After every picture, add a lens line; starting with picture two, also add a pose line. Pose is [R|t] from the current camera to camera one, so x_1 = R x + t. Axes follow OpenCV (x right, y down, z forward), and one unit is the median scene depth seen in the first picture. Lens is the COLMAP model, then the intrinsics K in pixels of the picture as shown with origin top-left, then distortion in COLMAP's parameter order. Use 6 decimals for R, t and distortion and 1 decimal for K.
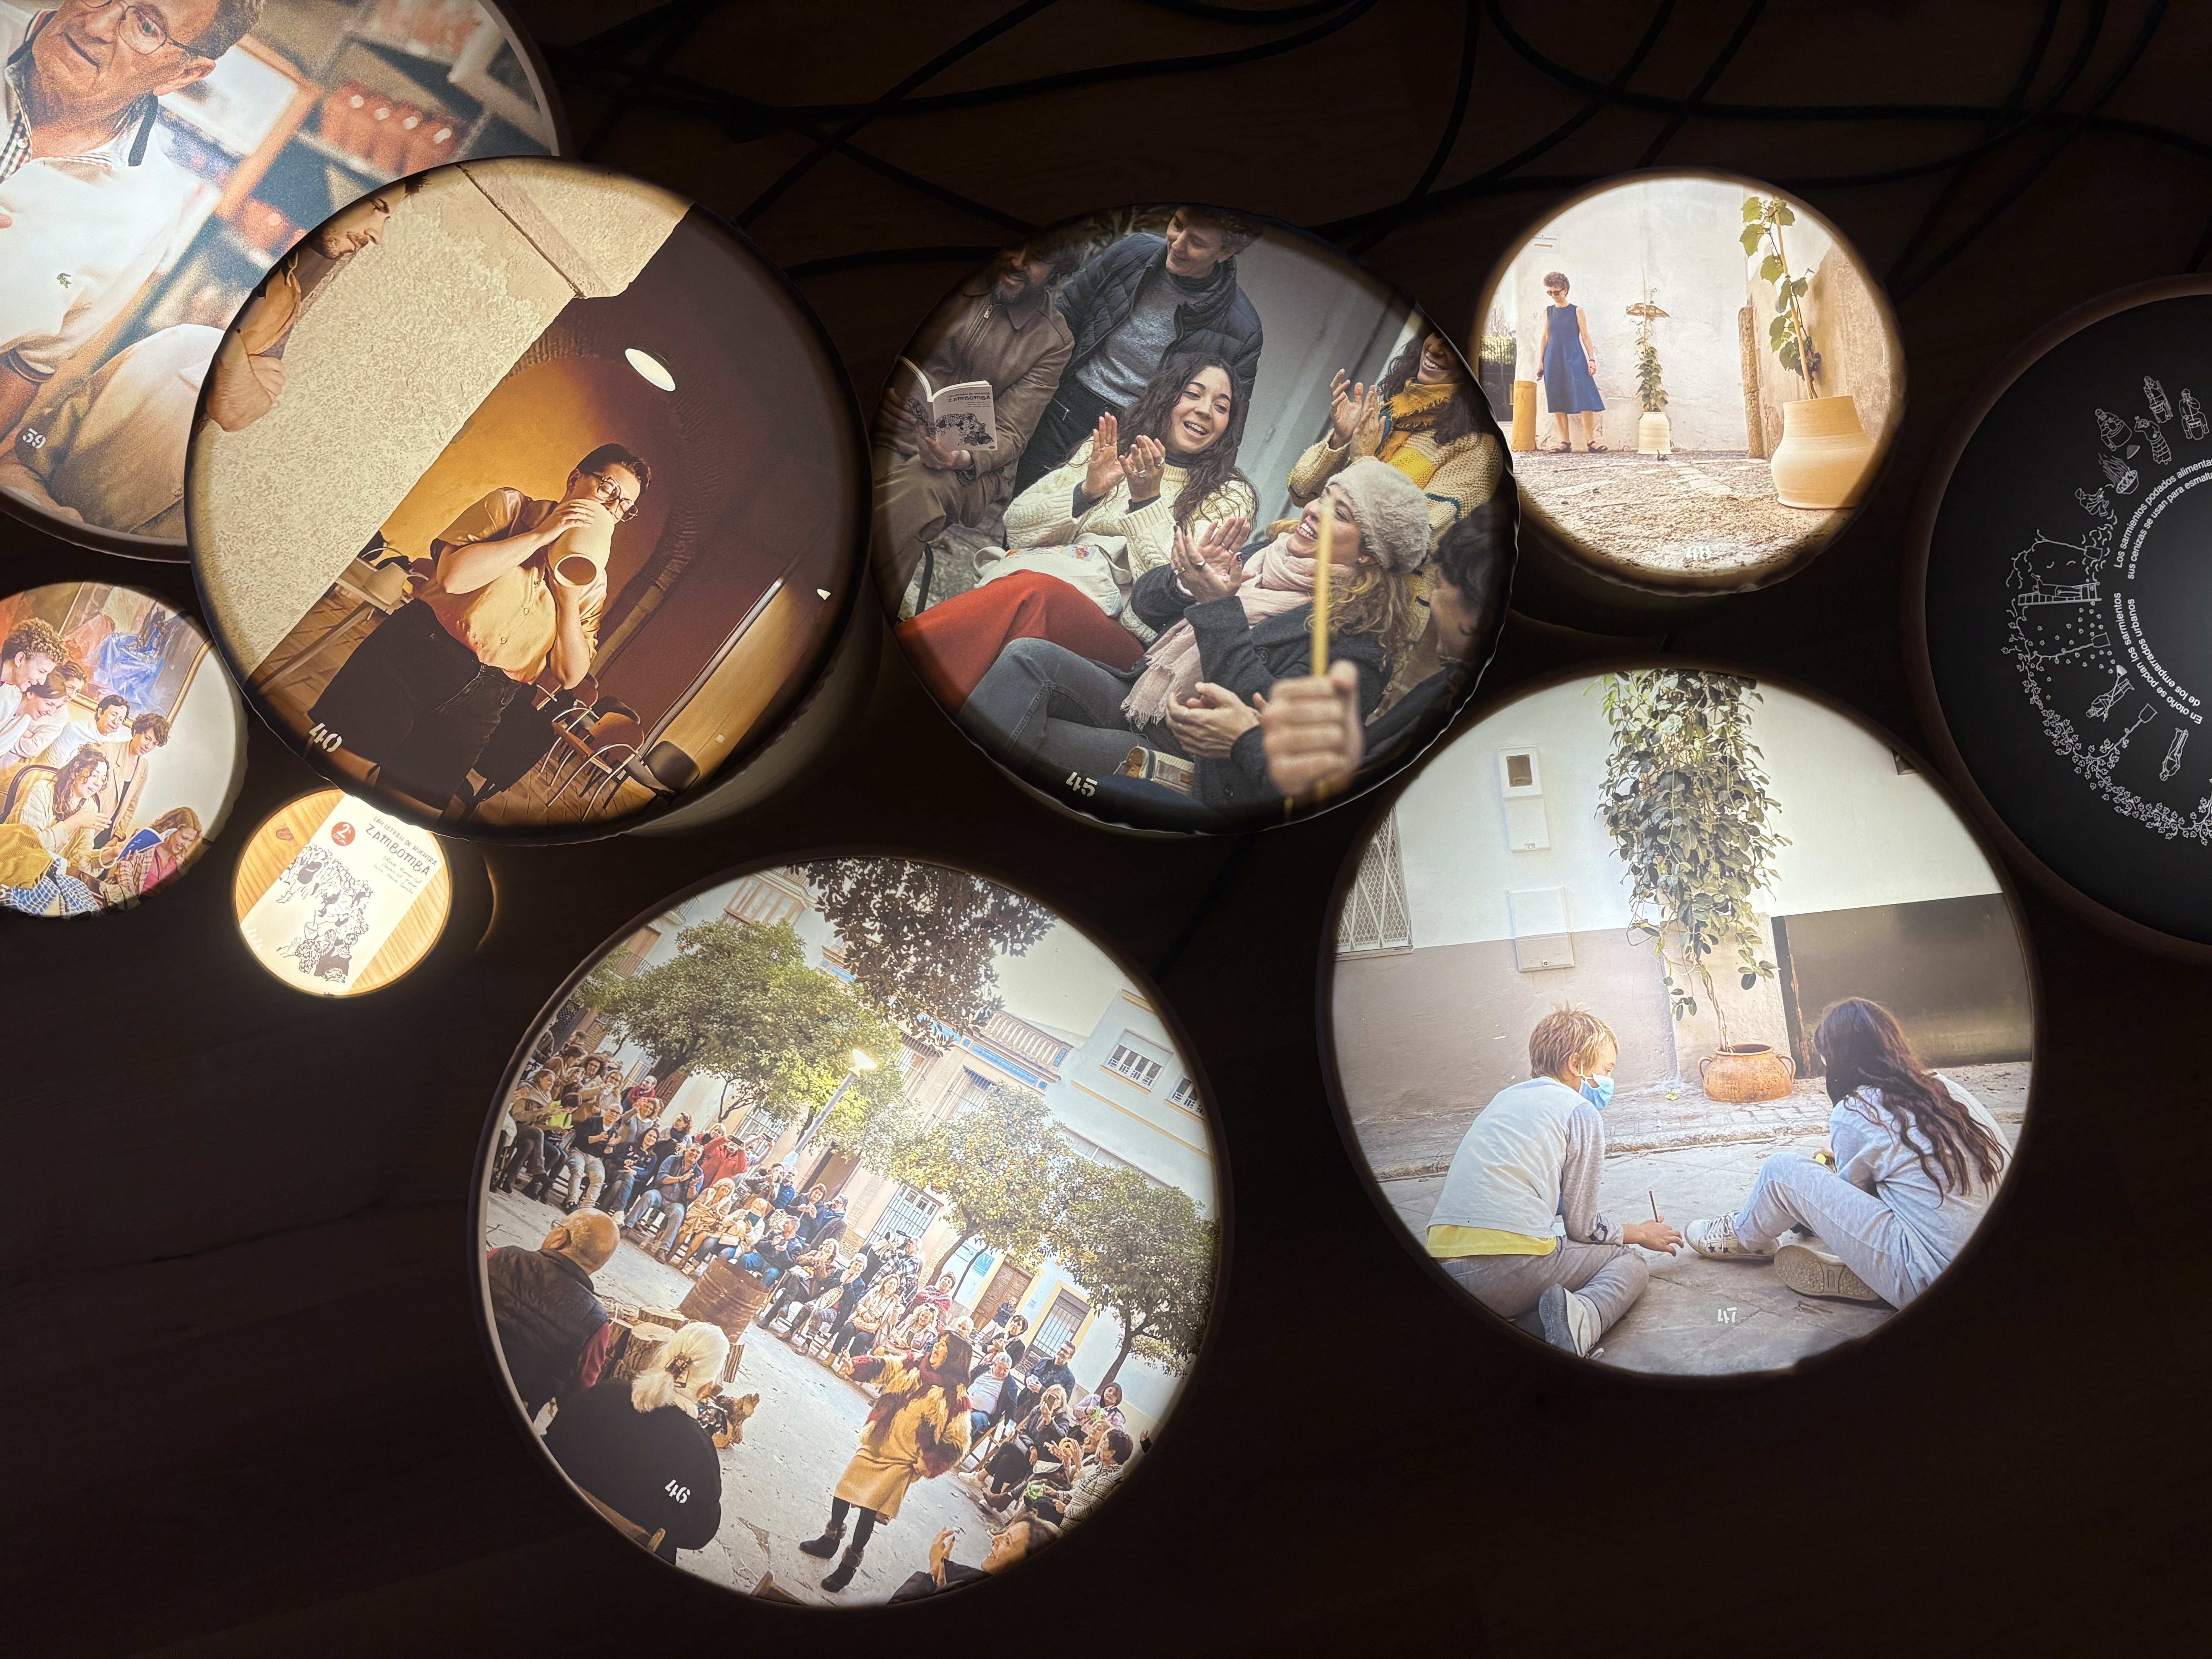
lens RADIAL K [[1683.2, 0, 1091.4], [0, 1683.2, 847.9], [0, 0, 1]] dist [0.040443, -0.051410]
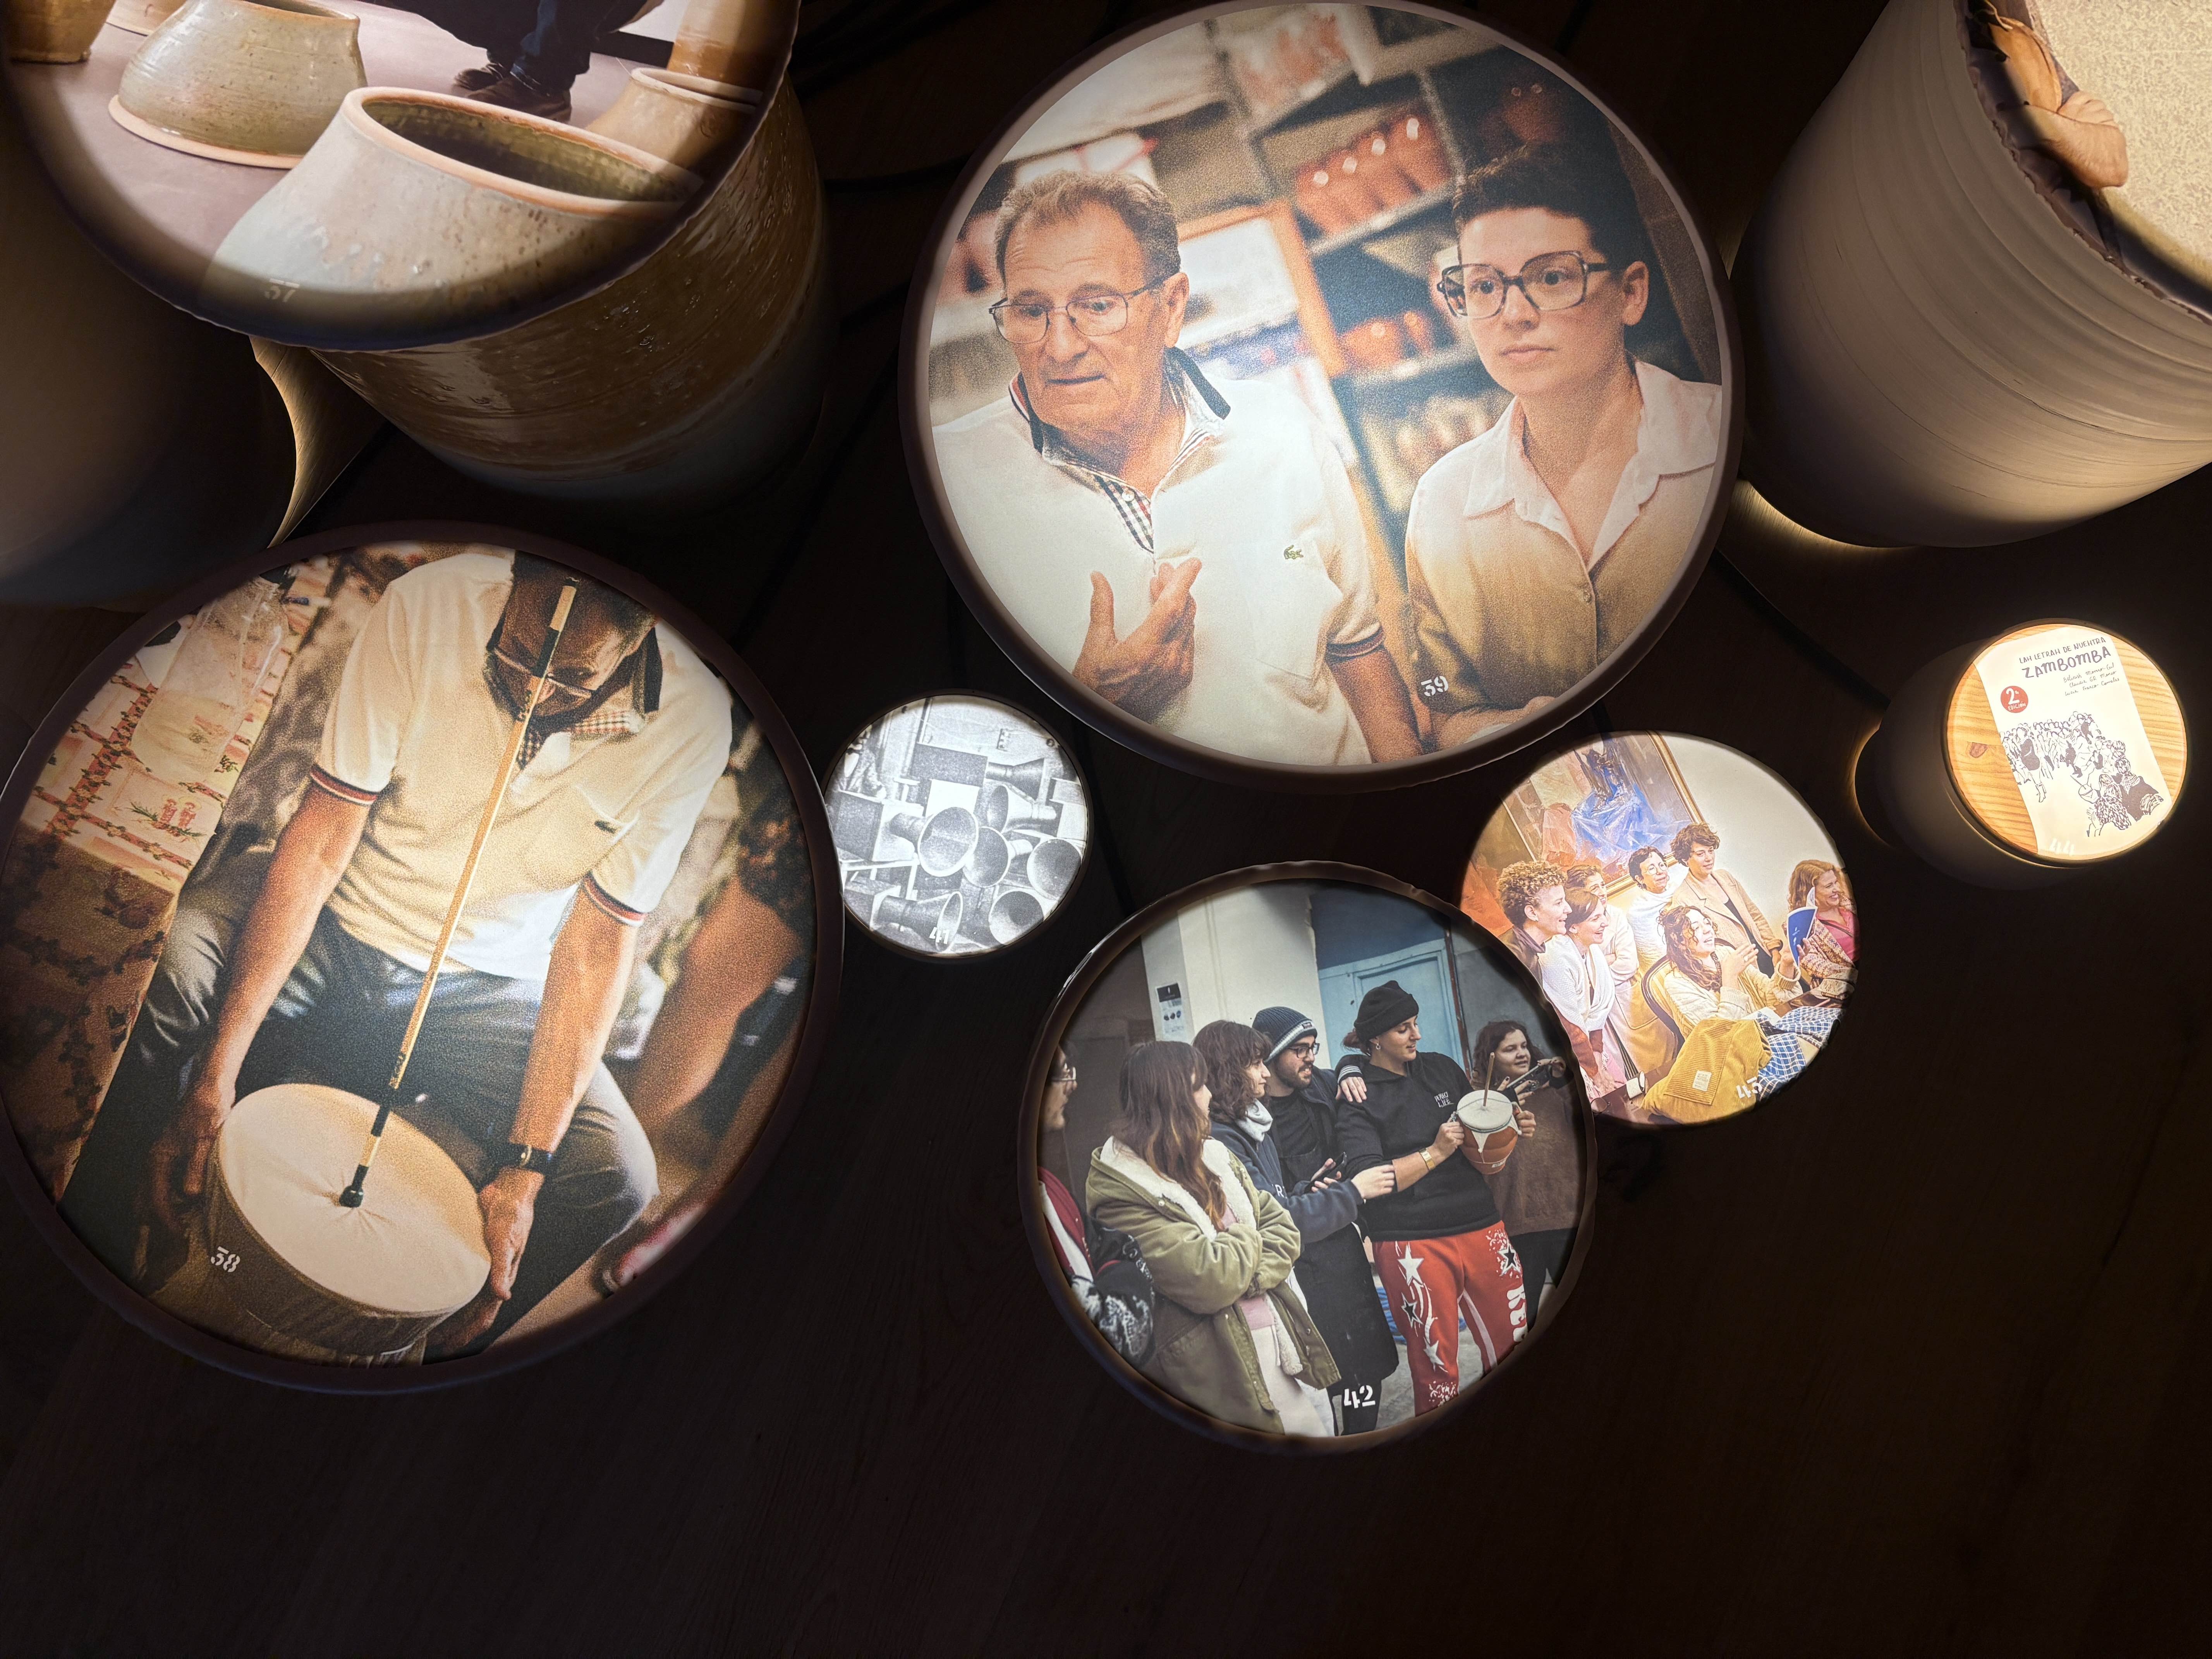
lens RADIAL K [[1683.2, 0, 1170.1], [0, 1683.2, 834.6], [0, 0, 1]] dist [0.040443, -0.051410]
pose [[0.631064, -0.773049, 0.064445, -0.793667], [0.773764, 0.633200, 0.018616, -0.303103], [-0.055198, 0.038117, 0.997748, 0.157695]]
